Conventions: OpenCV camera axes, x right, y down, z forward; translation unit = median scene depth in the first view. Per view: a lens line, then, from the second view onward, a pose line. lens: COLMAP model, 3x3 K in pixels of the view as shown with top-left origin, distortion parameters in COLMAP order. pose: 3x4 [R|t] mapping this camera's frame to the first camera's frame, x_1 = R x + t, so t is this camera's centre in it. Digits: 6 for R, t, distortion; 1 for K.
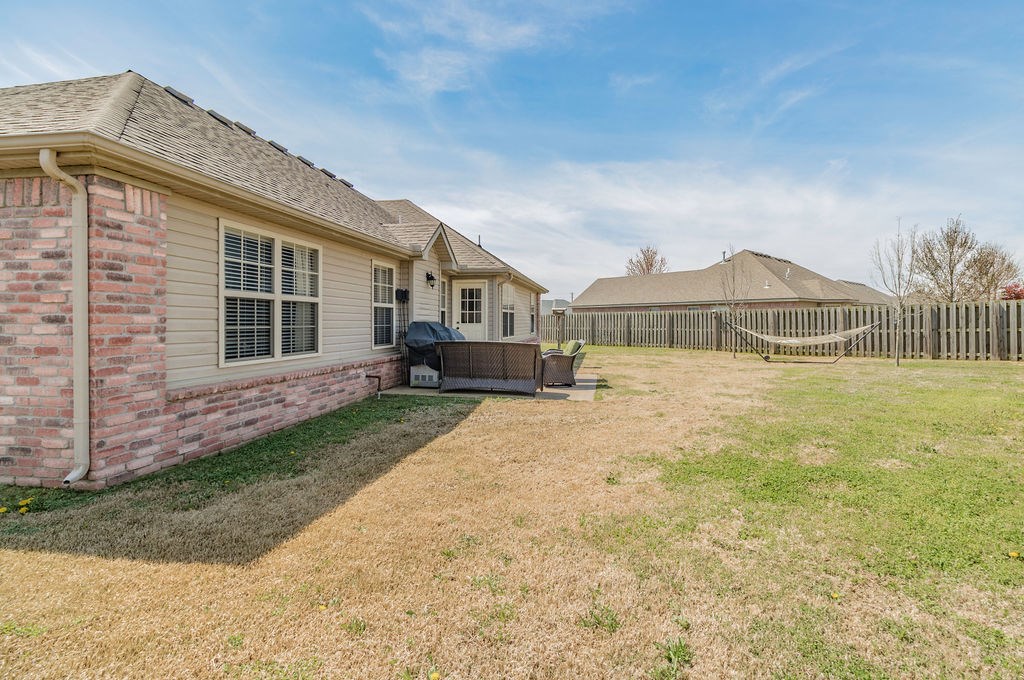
lens RADIAL K [[488.3, 0, 539.0], [0, 488.3, 319.7], [0, 0, 1]] dist [0.000347, 0.000397]
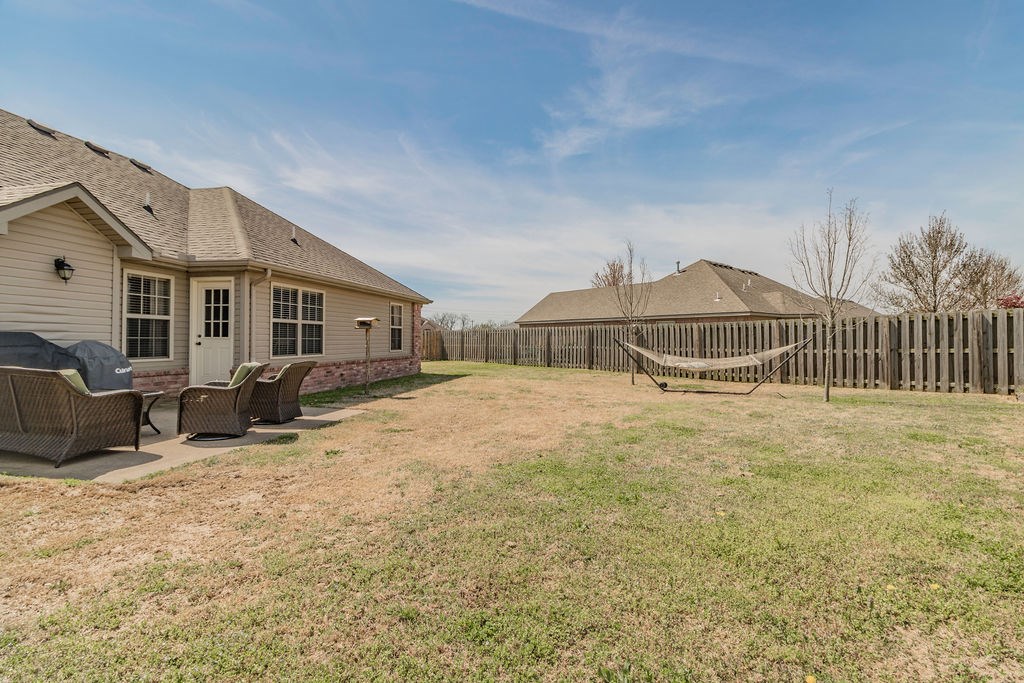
lens RADIAL K [[470.0, 0, 519.0], [0, 470.0, 336.6], [0, 0, 1]] dist [0.000814, 0.001396]
pose [[0.998741, 0.005261, -0.049888, 0.293332], [-0.005365, 0.999984, -0.001950, 0.004849], [0.049877, 0.002215, 0.998753, 0.271310]]
